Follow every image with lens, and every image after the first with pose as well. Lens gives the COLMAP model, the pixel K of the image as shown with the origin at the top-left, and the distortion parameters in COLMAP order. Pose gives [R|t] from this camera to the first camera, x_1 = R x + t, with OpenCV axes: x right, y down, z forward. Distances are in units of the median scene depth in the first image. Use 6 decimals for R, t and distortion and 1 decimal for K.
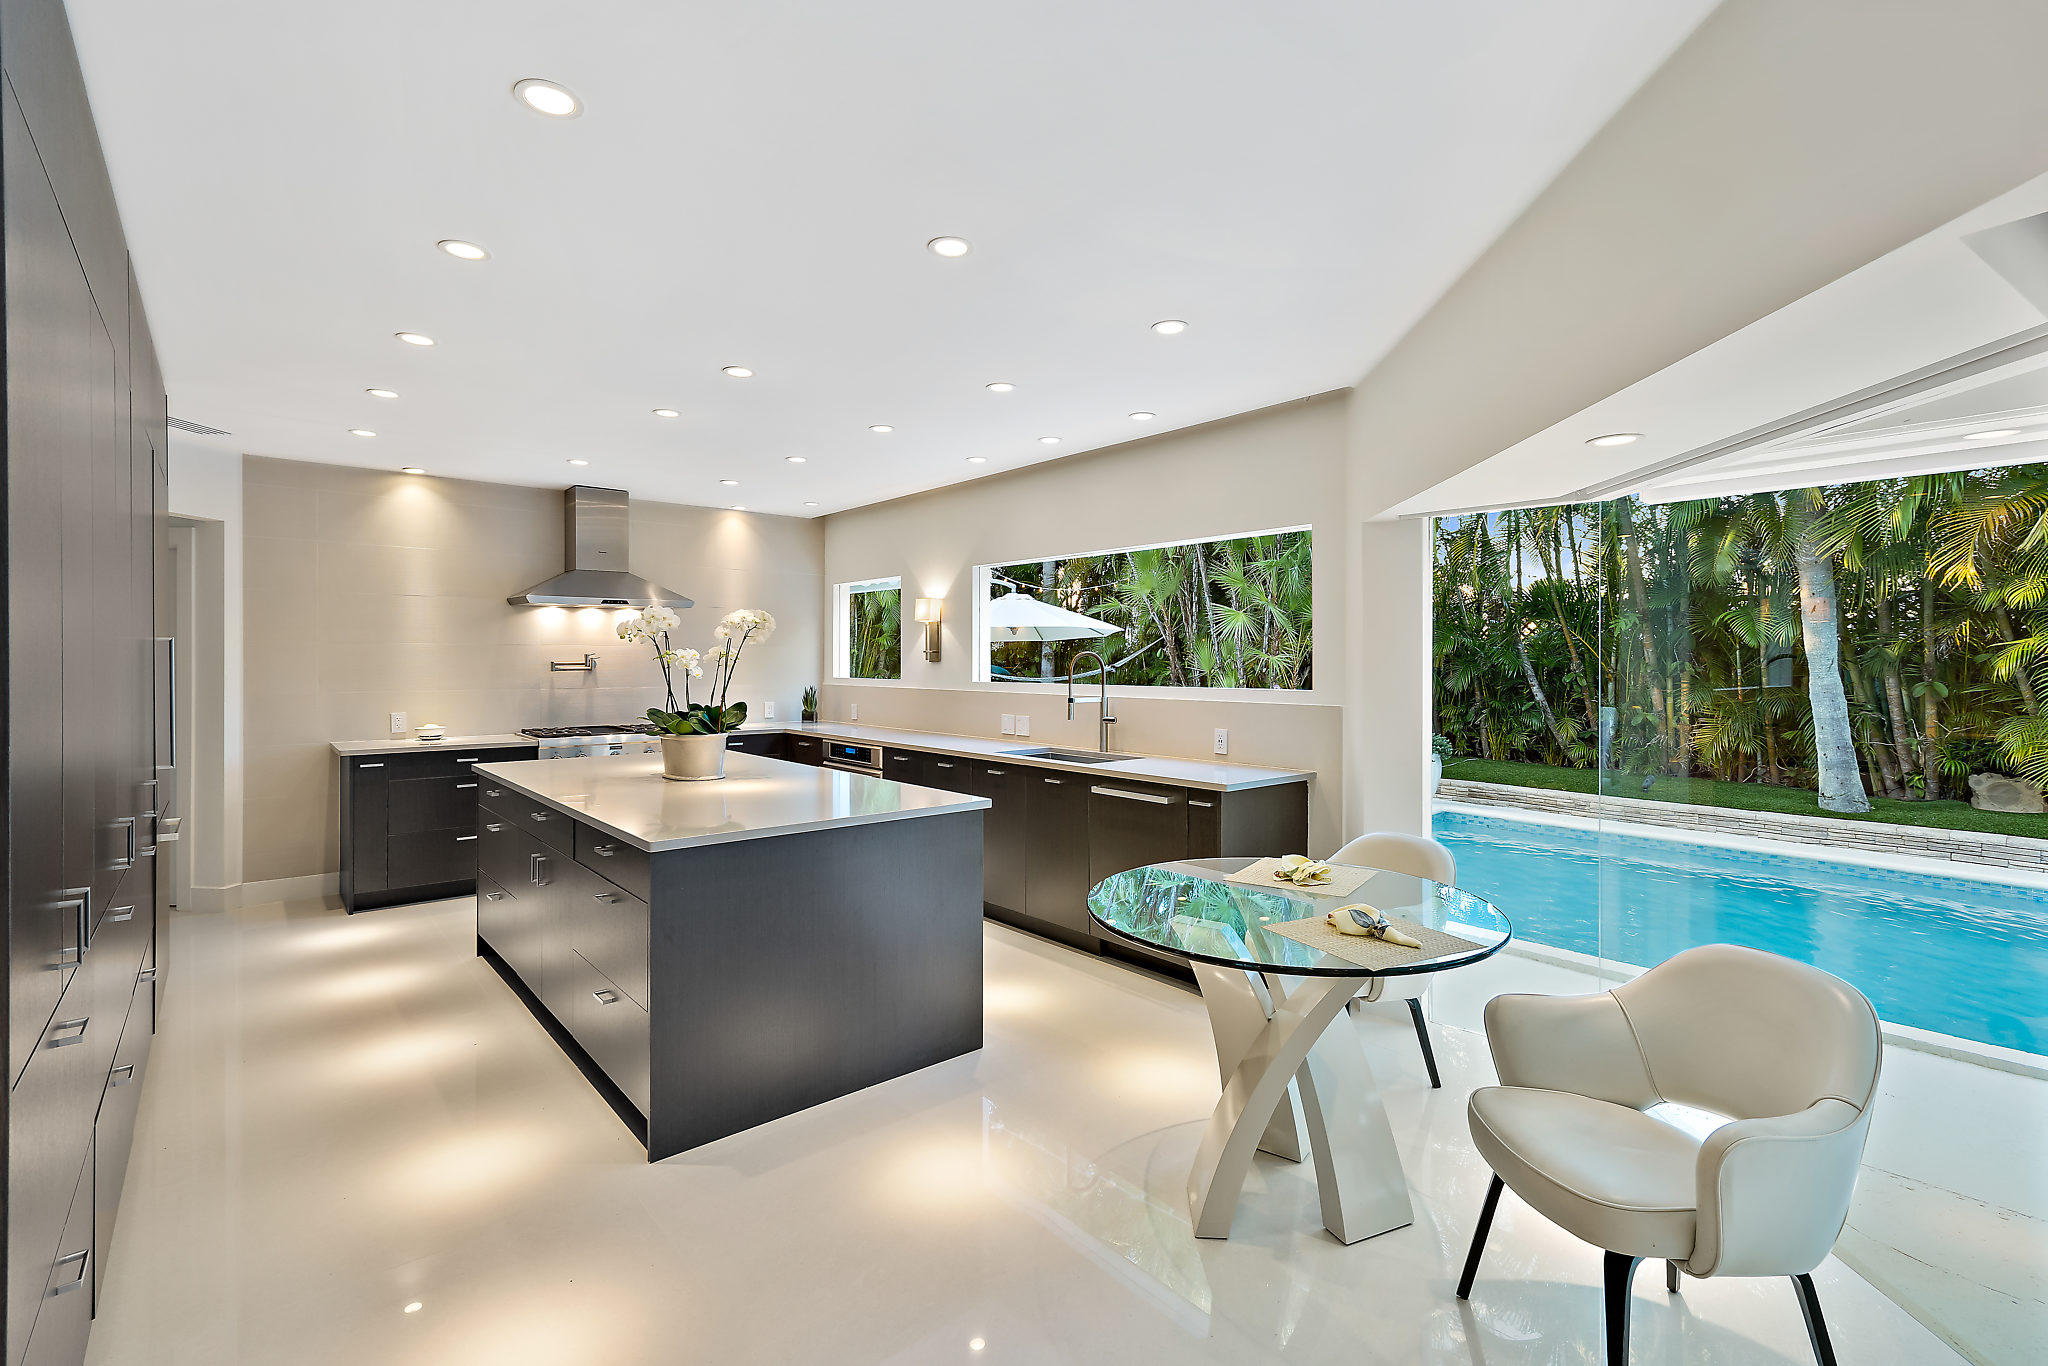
lens RADIAL K [[946.3, 0, 1019.9], [0, 946.3, 677.3], [0, 0, 1]] dist [-0.001757, -0.000013]
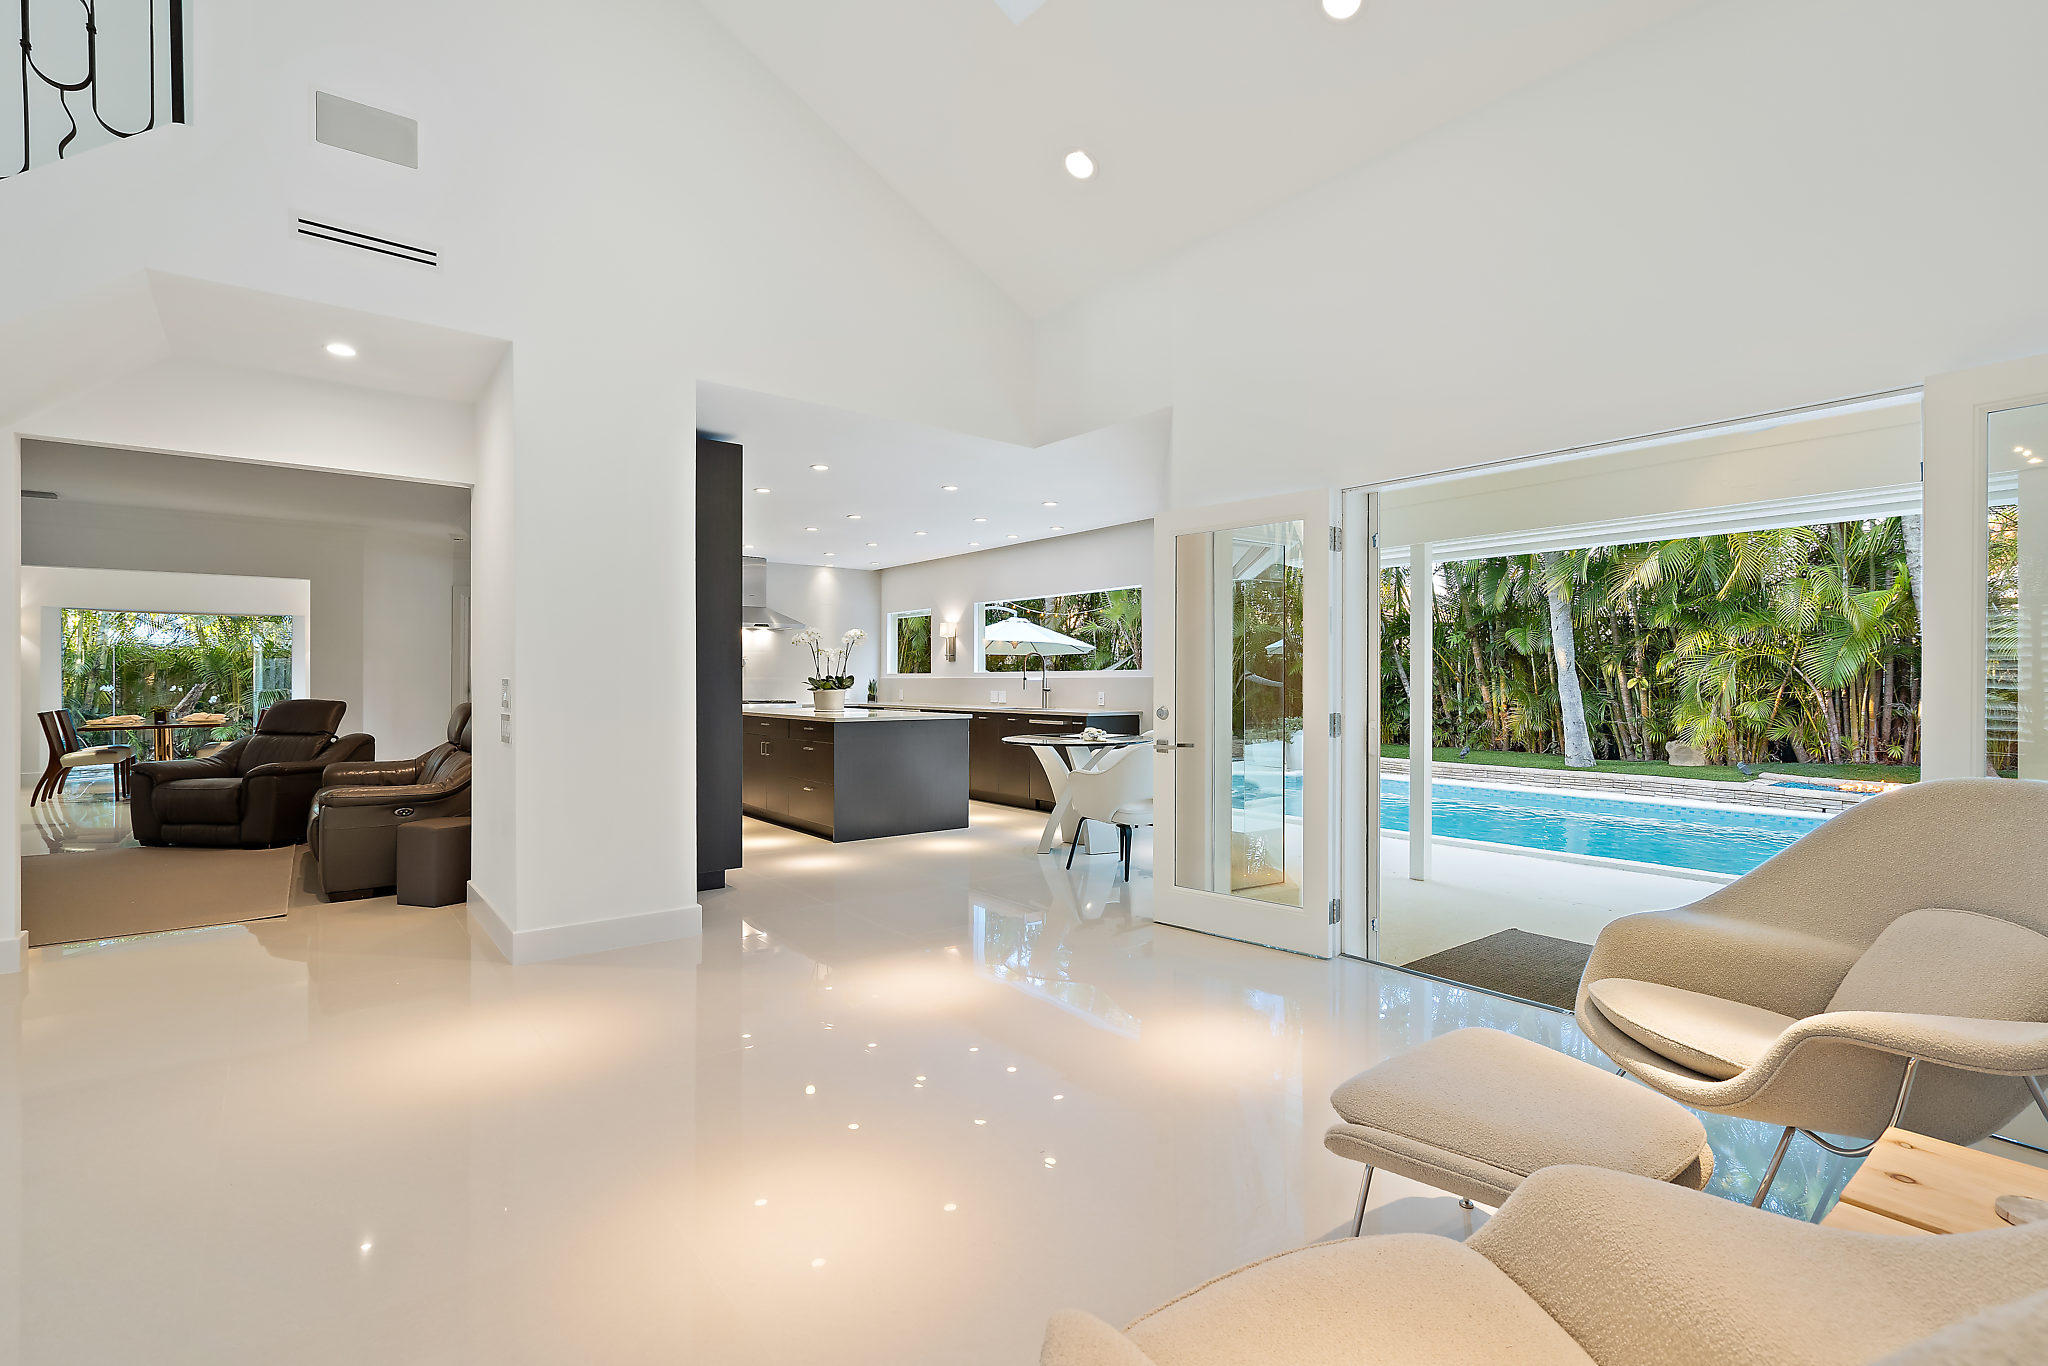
lens RADIAL K [[946.3, 0, 1016.4], [0, 946.3, 691.1], [0, 0, 1]] dist [-0.001757, -0.000013]
pose [[0.999368, -0.000413, -0.035548, 0.068036], [0.000136, 0.999970, -0.007785, 0.040807], [0.035550, 0.007775, 0.999338, -0.533587]]
